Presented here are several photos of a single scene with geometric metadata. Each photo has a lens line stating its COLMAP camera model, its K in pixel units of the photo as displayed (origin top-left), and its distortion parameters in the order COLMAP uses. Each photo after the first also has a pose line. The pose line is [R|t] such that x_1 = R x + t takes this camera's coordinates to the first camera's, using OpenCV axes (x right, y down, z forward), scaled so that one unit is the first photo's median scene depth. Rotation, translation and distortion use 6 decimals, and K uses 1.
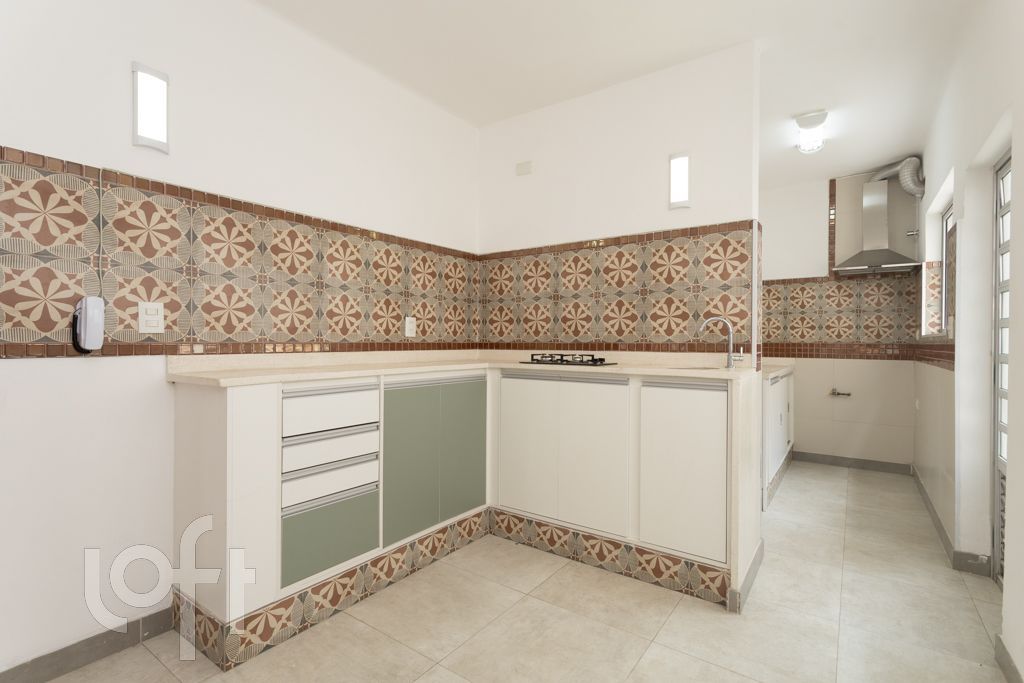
lens RADIAL K [[479.5, 0, 509.9], [0, 479.5, 342.7], [0, 0, 1]] dist [0.002239, 0.000192]
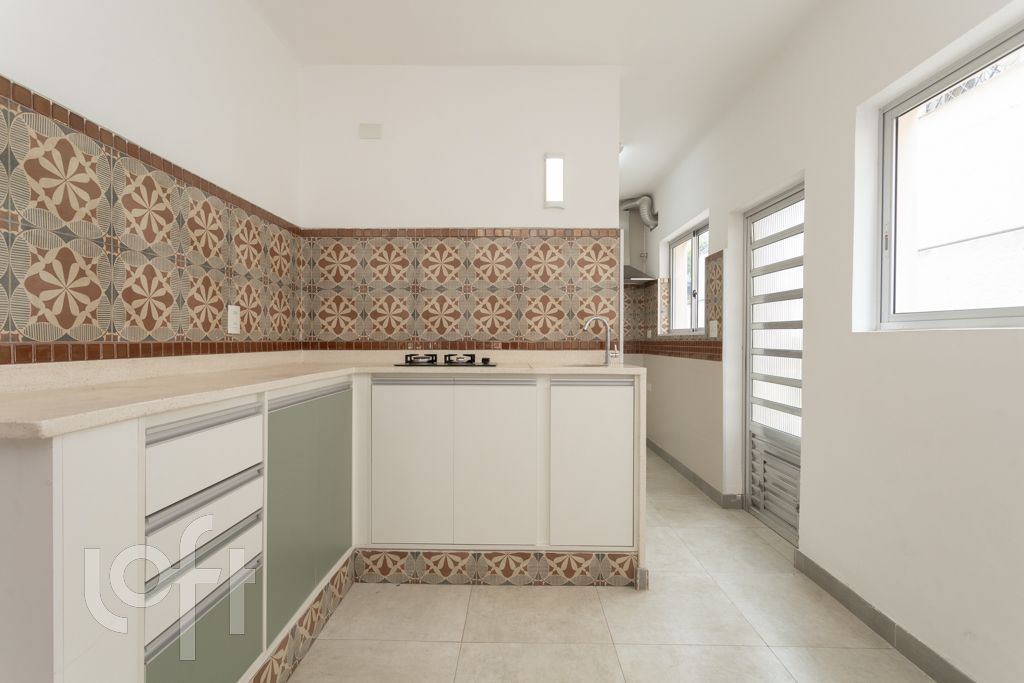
lens RADIAL K [[479.5, 0, 509.9], [0, 479.5, 342.7], [0, 0, 1]] dist [0.002239, 0.000192]
pose [[0.822885, -0.006016, 0.568177, -0.295875], [0.003516, 0.999979, 0.005496, -0.001610], [-0.568198, -0.002526, 0.822888, 0.213928]]
